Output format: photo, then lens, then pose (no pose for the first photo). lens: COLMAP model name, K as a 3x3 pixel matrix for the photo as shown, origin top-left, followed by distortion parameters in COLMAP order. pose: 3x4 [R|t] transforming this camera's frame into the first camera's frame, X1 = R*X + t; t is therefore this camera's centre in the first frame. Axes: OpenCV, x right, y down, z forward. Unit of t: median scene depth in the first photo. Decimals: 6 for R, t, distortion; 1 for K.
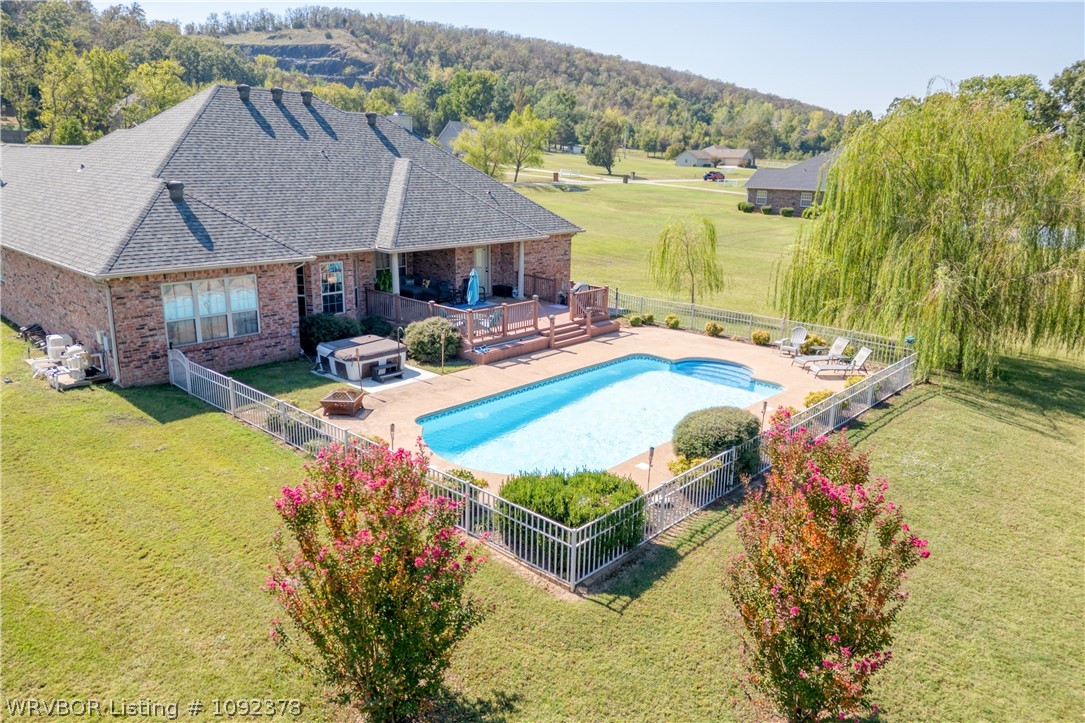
lens RADIAL K [[760.8, 0, 548.1], [0, 760.8, 347.2], [0, 0, 1]] dist [0.088991, -0.090040]
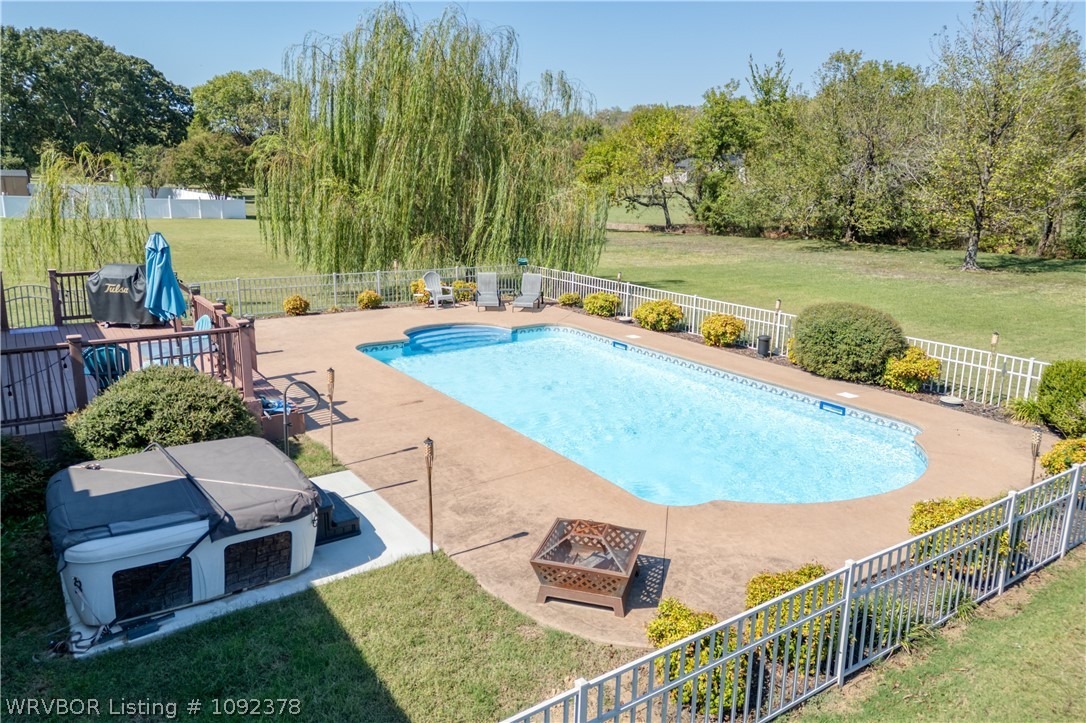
lens RADIAL K [[761.5, 0, 548.6], [0, 761.5, 347.2], [0, 0, 1]] dist [0.088991, -0.090040]
pose [[0.227855, -0.233471, 0.945290, -0.129108], [0.228961, 0.956453, 0.181038, -0.020412], [-0.946393, 0.175184, 0.271388, 0.198721]]
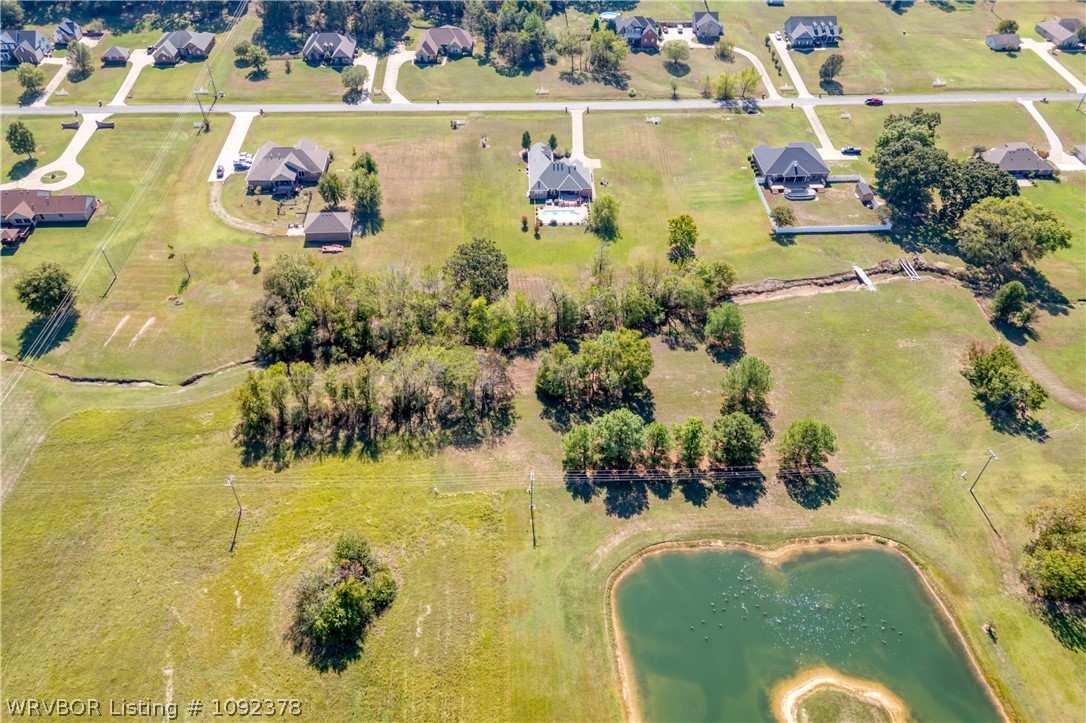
lens RADIAL K [[761.5, 0, 548.6], [0, 761.5, 347.2], [0, 0, 1]] dist [0.088991, -0.090040]
pose [[0.706563, 0.469212, -0.529724, 1.646263], [-0.169050, 0.838813, 0.517509, -0.985471], [0.687161, -0.276103, 0.671995, -1.742152]]
